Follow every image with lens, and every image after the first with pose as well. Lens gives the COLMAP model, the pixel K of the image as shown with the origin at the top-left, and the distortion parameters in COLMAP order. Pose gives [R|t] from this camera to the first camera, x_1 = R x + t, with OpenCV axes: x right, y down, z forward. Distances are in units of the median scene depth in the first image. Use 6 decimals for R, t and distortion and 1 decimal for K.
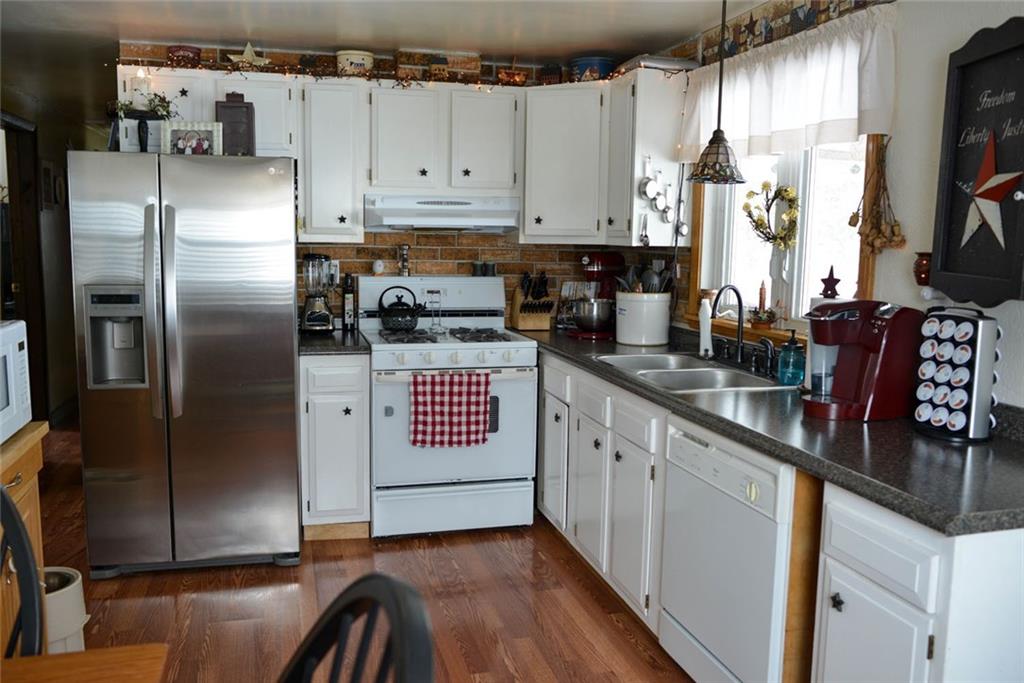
lens RADIAL K [[828.5, 0, 507.2], [0, 828.5, 340.3], [0, 0, 1]] dist [-0.075732, 0.069943]
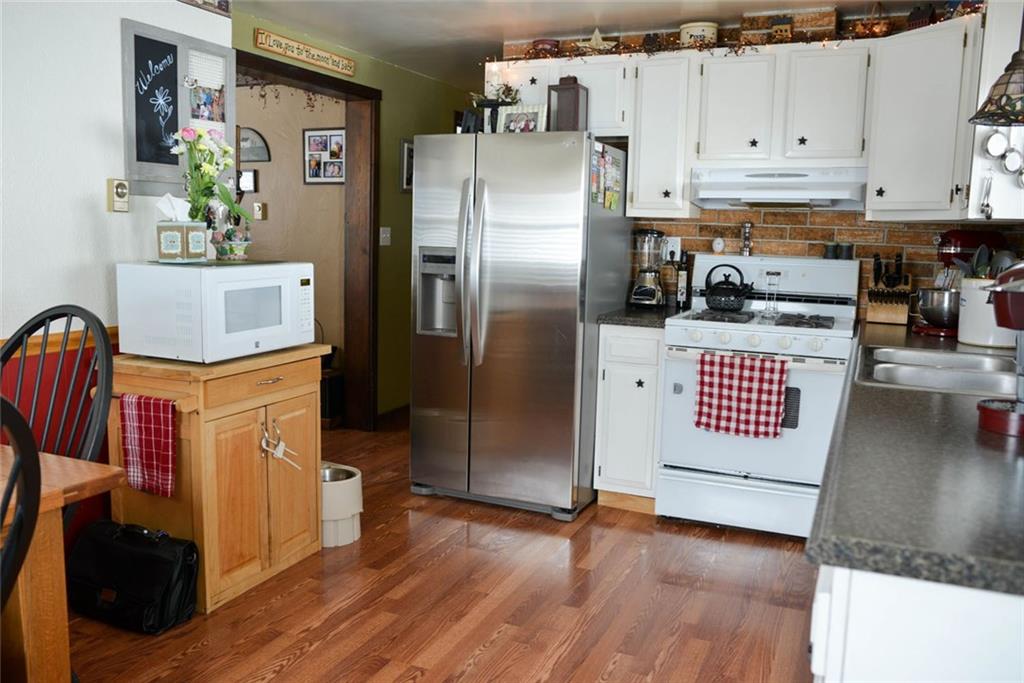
lens RADIAL K [[828.5, 0, 507.2], [0, 828.5, 340.3], [0, 0, 1]] dist [-0.075732, 0.069943]
pose [[0.774514, 0.086662, -0.626593, 0.298979], [-0.091472, 0.995503, 0.024619, 0.023309], [0.625909, 0.038248, 0.778958, 0.113257]]
